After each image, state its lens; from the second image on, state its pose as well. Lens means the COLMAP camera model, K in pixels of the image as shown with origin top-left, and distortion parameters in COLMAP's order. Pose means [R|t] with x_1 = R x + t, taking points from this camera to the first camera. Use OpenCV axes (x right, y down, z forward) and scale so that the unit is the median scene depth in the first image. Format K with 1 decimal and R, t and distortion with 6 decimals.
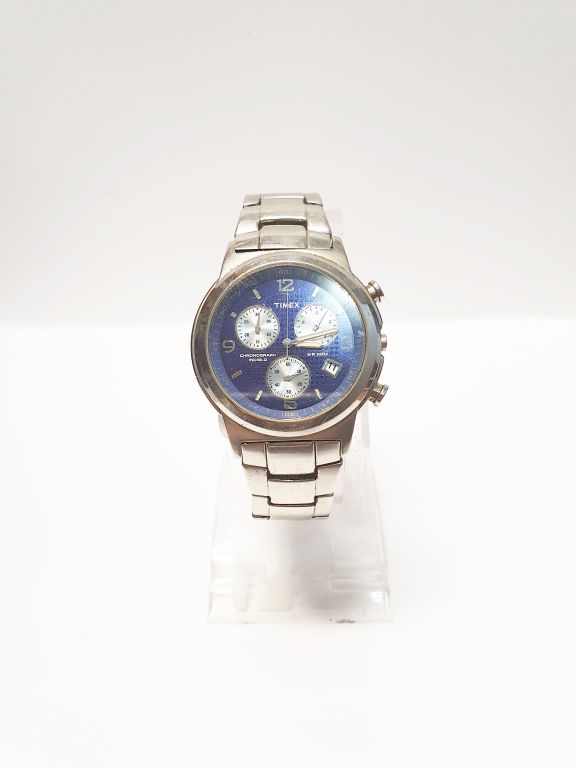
lens RADIAL K [[618.2, 0, 288.0], [0, 618.2, 384.0], [0, 0, 1]] dist [0.001243, -0.002248]
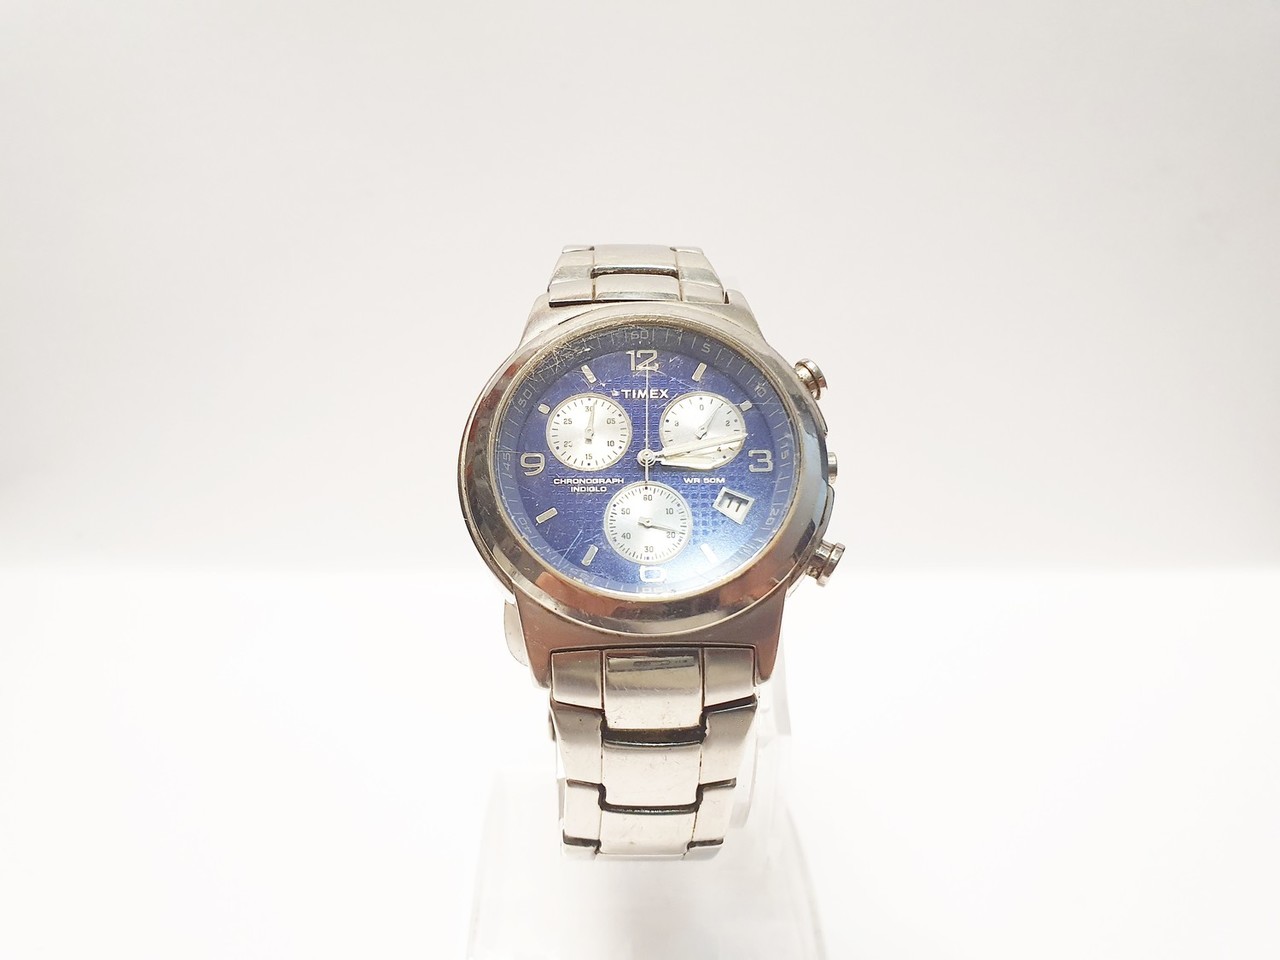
lens RADIAL K [[1030.4, 0, 640.0], [0, 1030.4, 480.0], [0, 0, 1]] dist [0.001243, -0.002248]
pose [[0.999126, 0.018324, 0.037575, -0.038296], [-0.007396, 0.962117, -0.272535, 0.182907], [-0.041146, 0.272019, 0.961412, 0.176985]]
